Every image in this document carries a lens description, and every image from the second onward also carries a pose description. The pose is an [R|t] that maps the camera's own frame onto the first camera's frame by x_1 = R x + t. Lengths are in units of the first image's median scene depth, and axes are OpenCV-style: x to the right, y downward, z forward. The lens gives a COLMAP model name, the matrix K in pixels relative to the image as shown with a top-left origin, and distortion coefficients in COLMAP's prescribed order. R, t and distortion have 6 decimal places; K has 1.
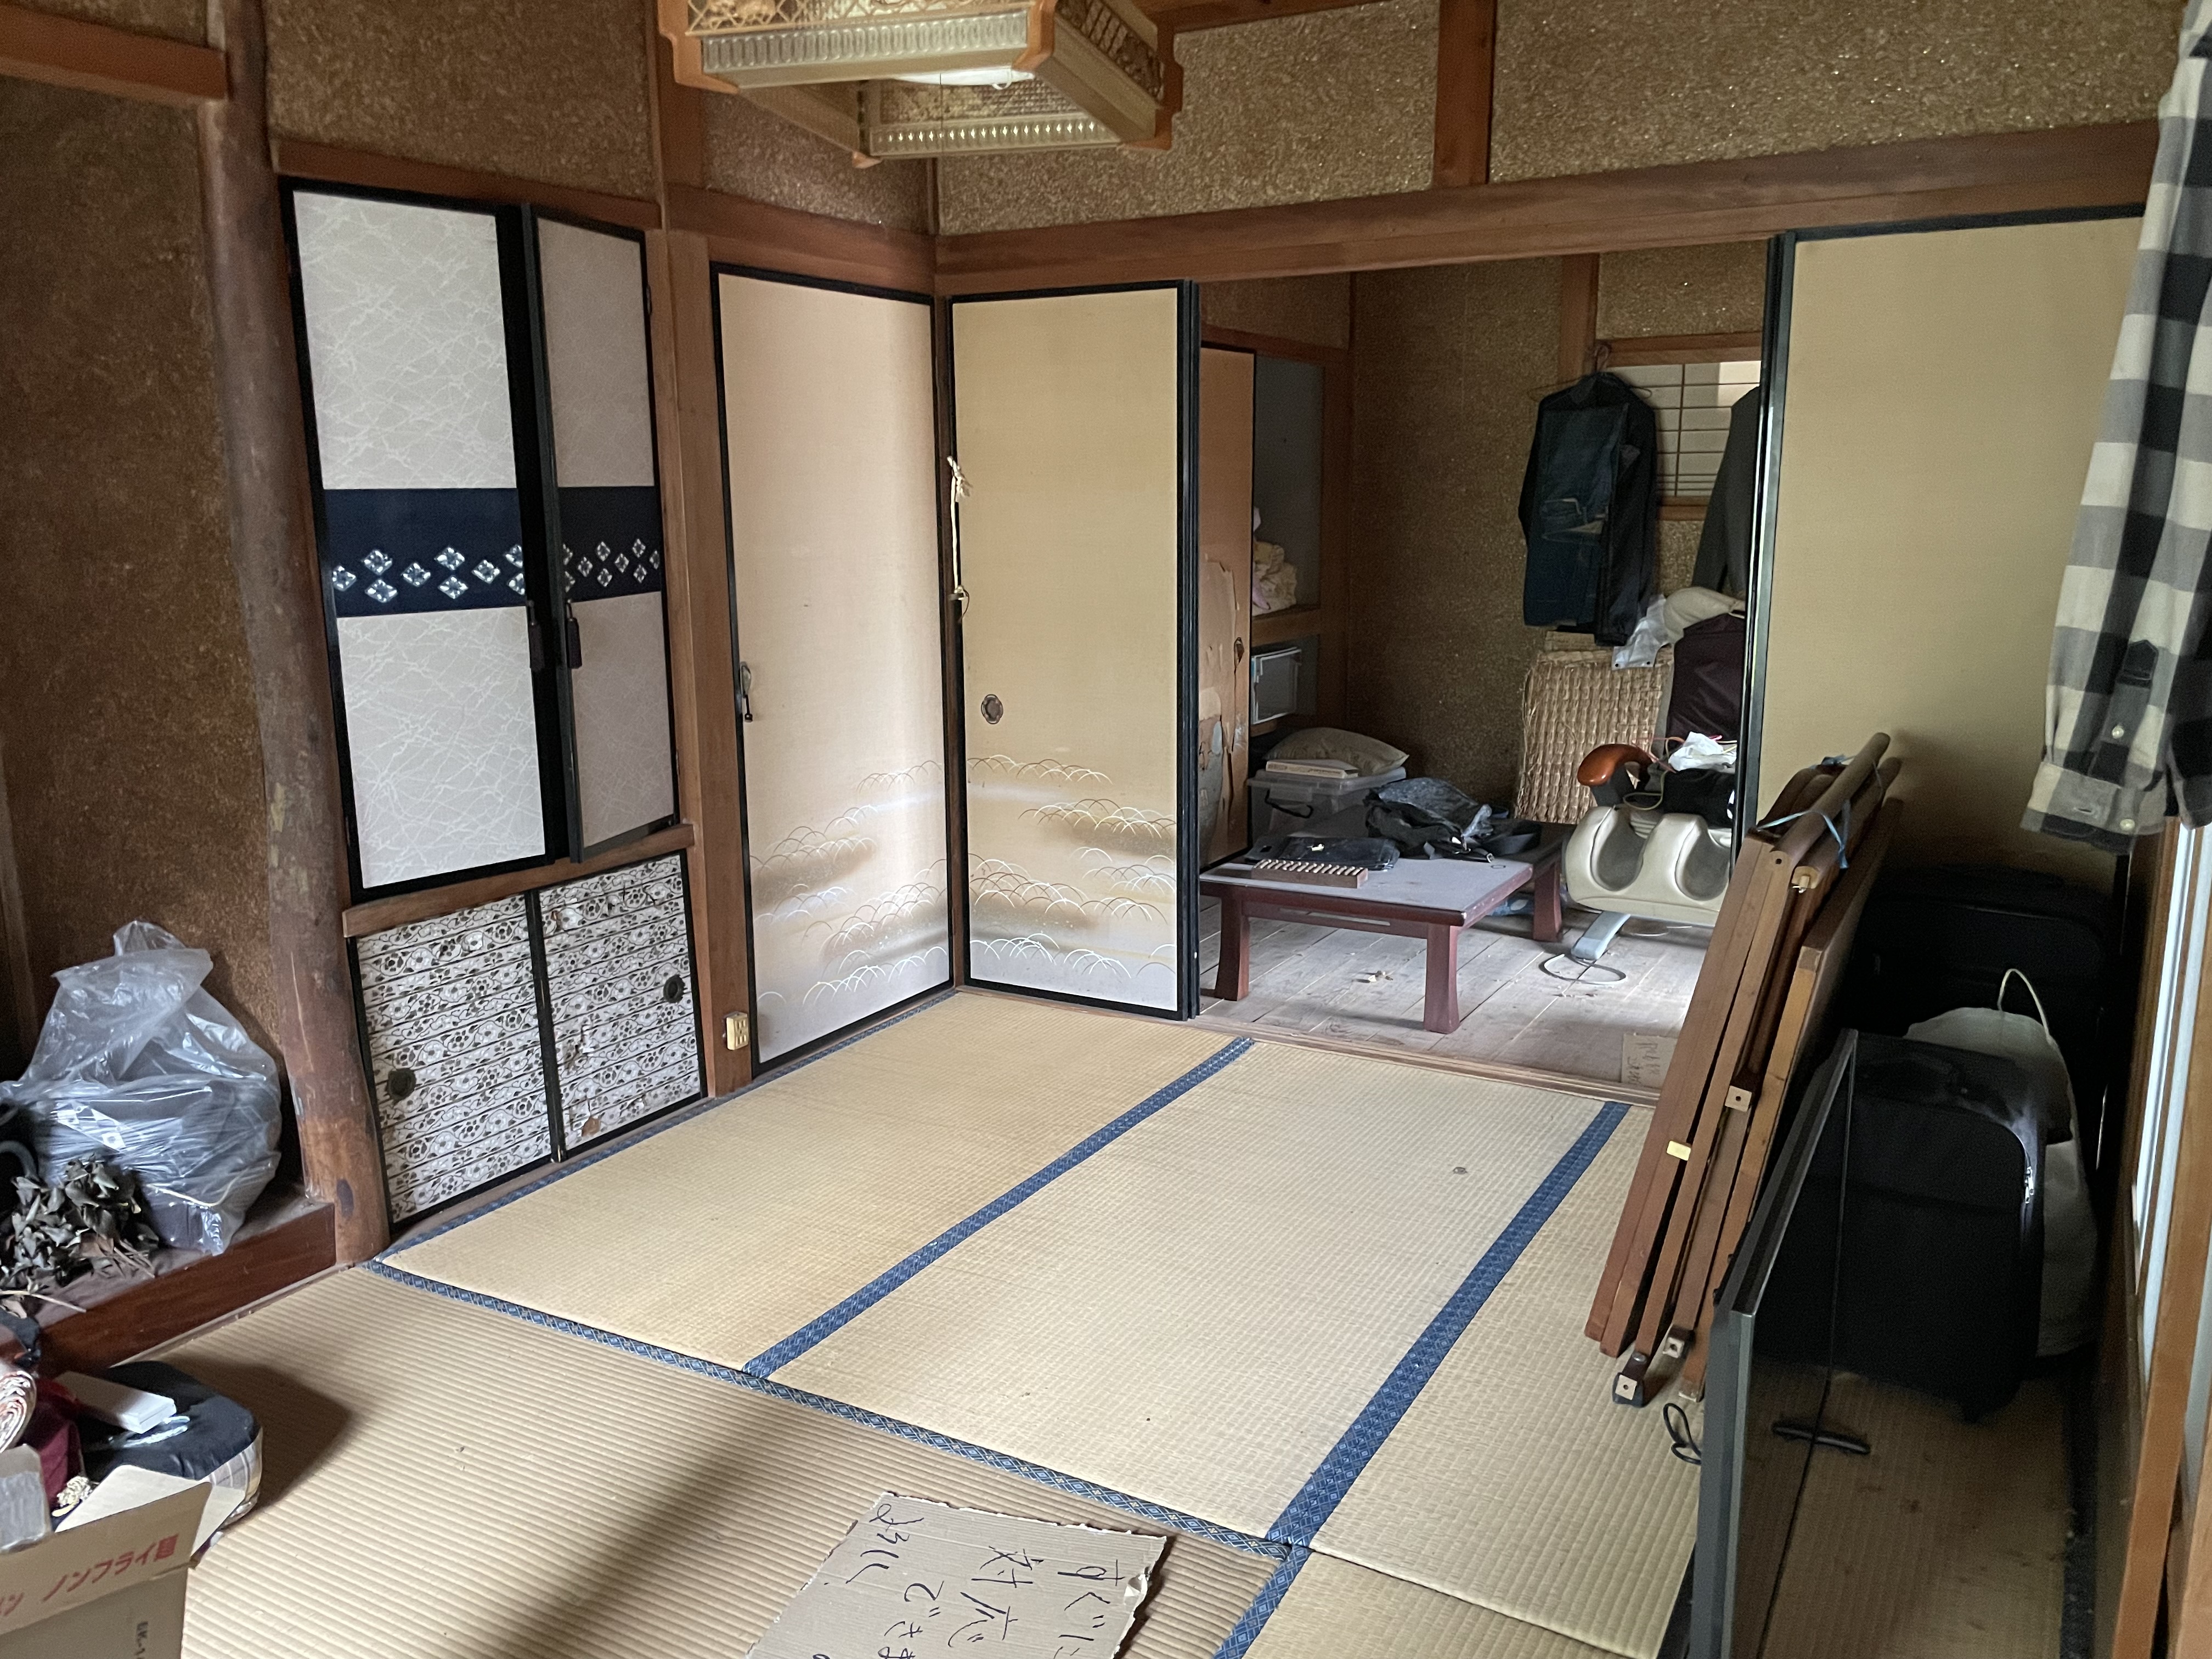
lens RADIAL K [[1711.1, 0, 1102.1], [0, 1711.1, 835.6], [0, 0, 1]] dist [0.054173, -0.010631]
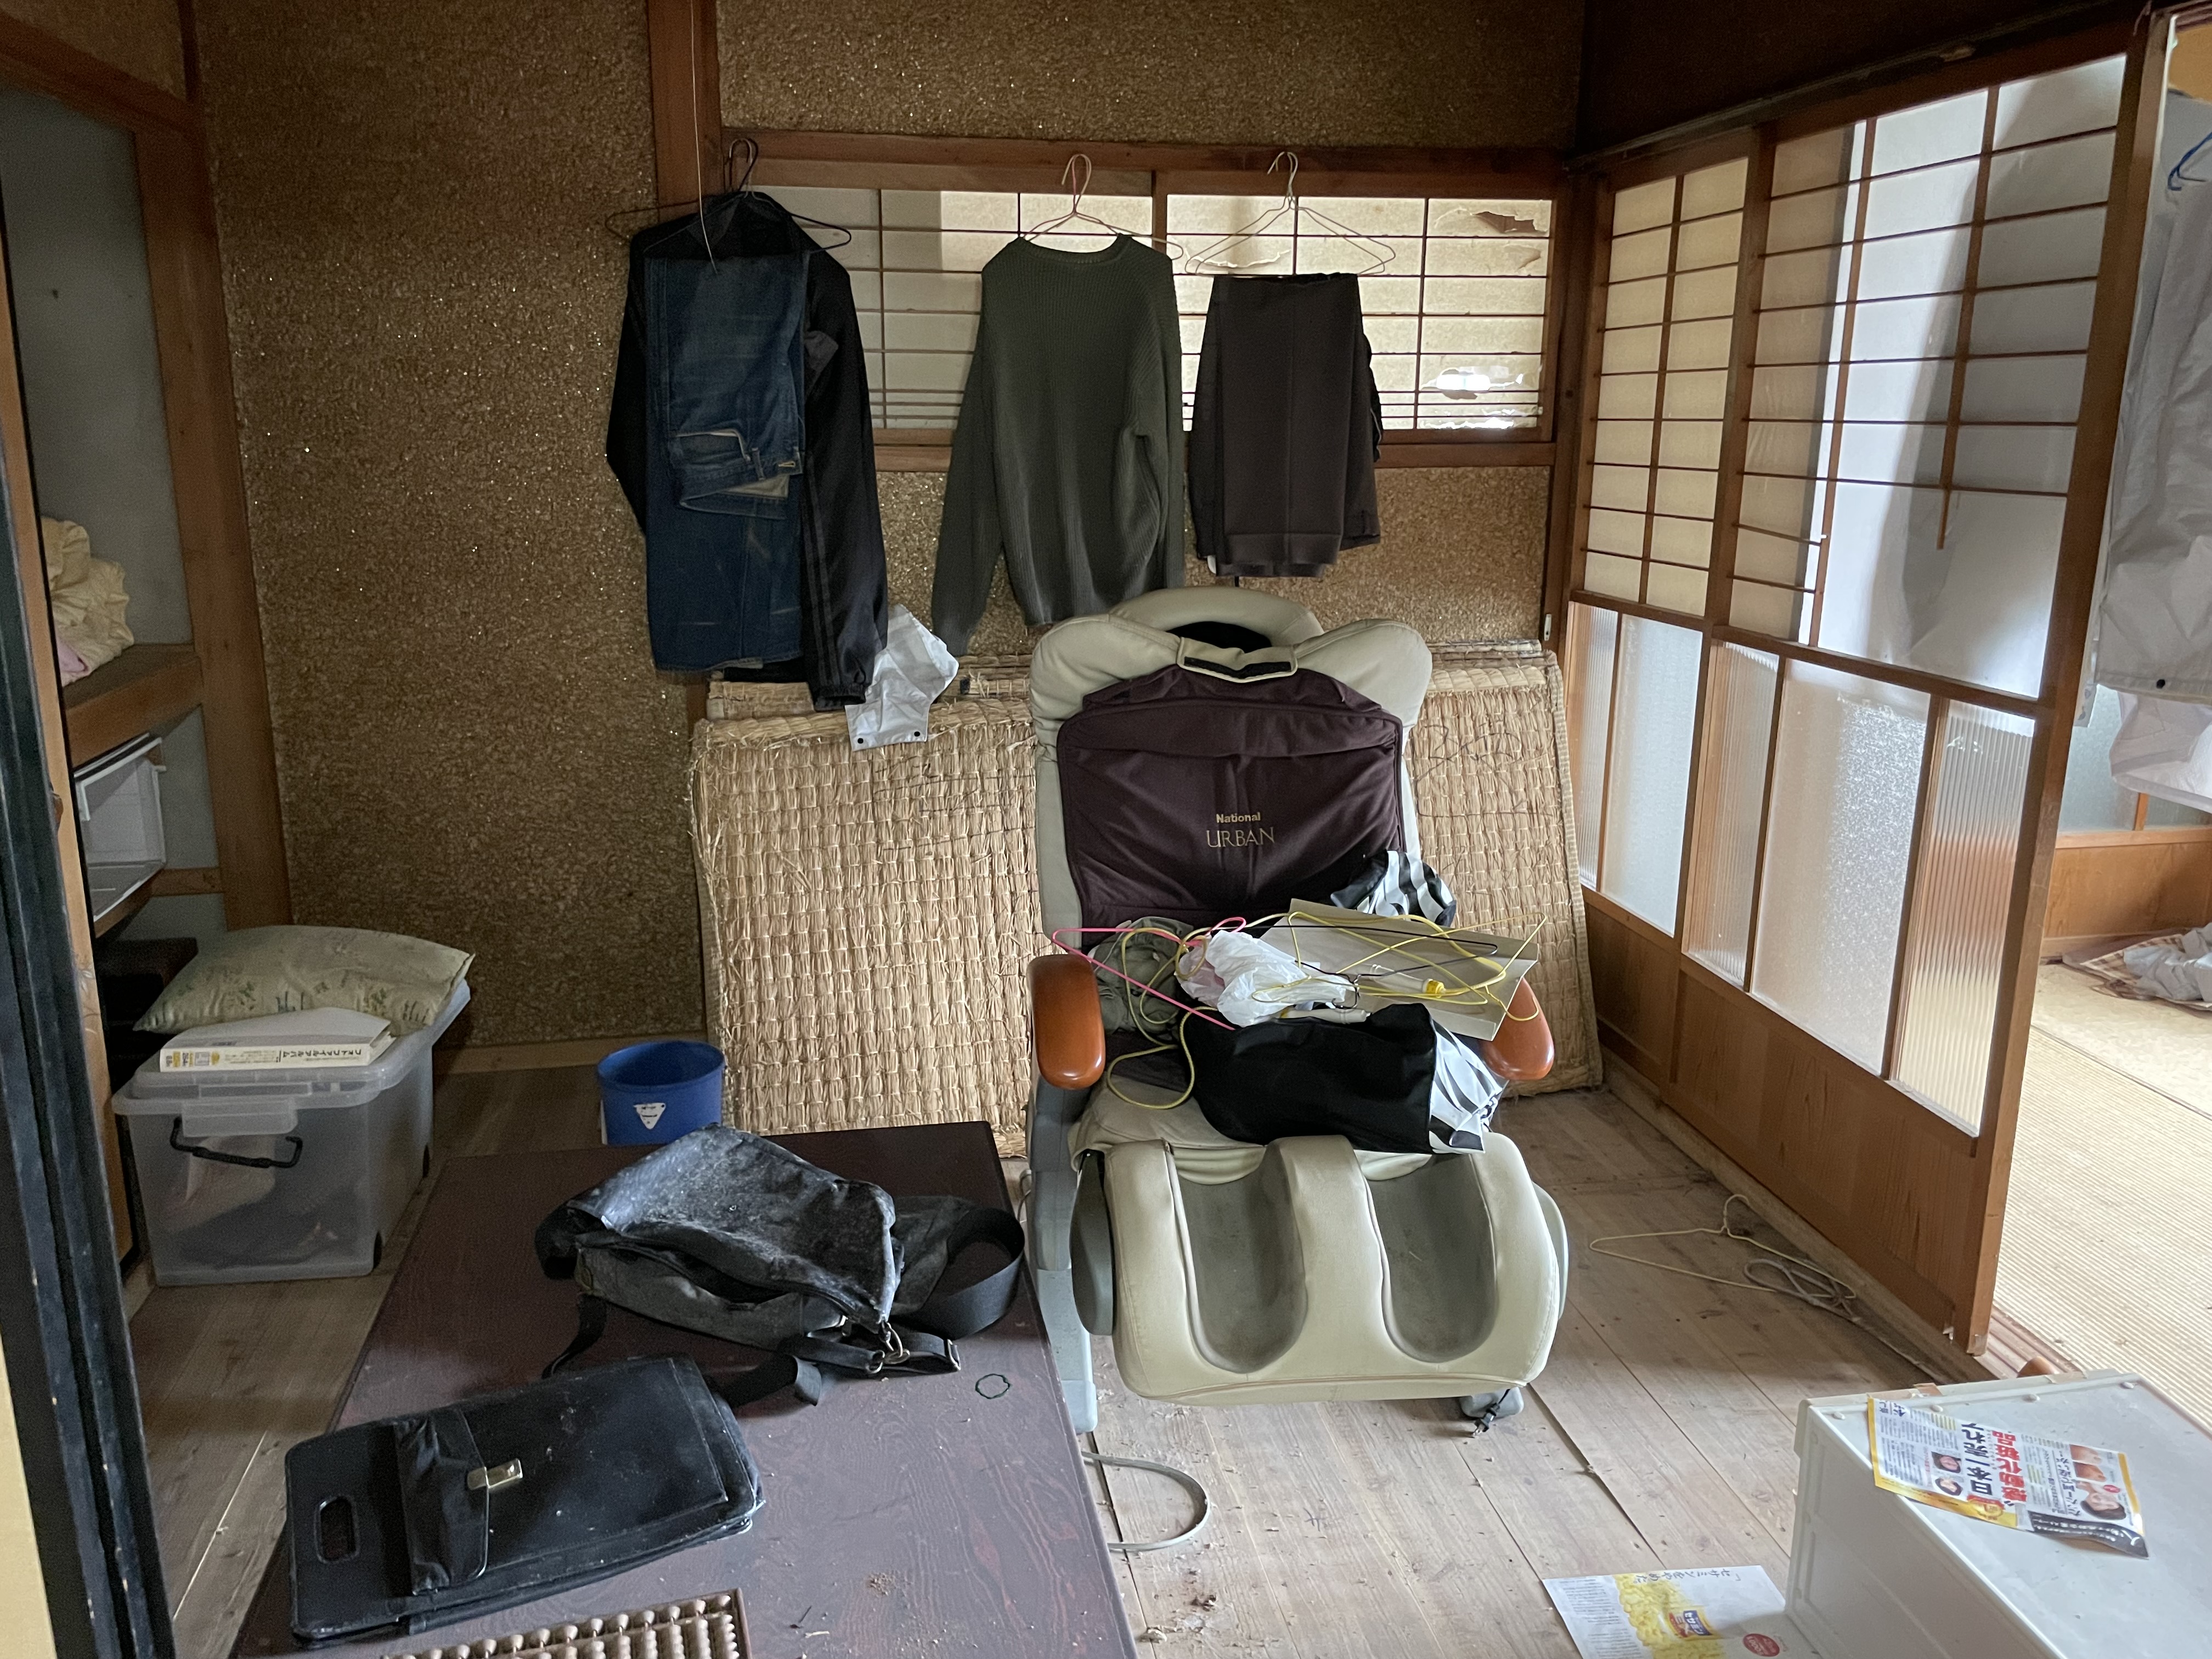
lens RADIAL K [[1711.1, 0, 1109.3], [0, 1711.1, 834.6], [0, 0, 1]] dist [0.054173, -0.010631]
pose [[0.772815, -0.142103, 0.618518, 0.019593], [0.114089, 0.989839, 0.084862, -0.105172], [-0.624292, 0.004984, 0.781175, 0.518476]]
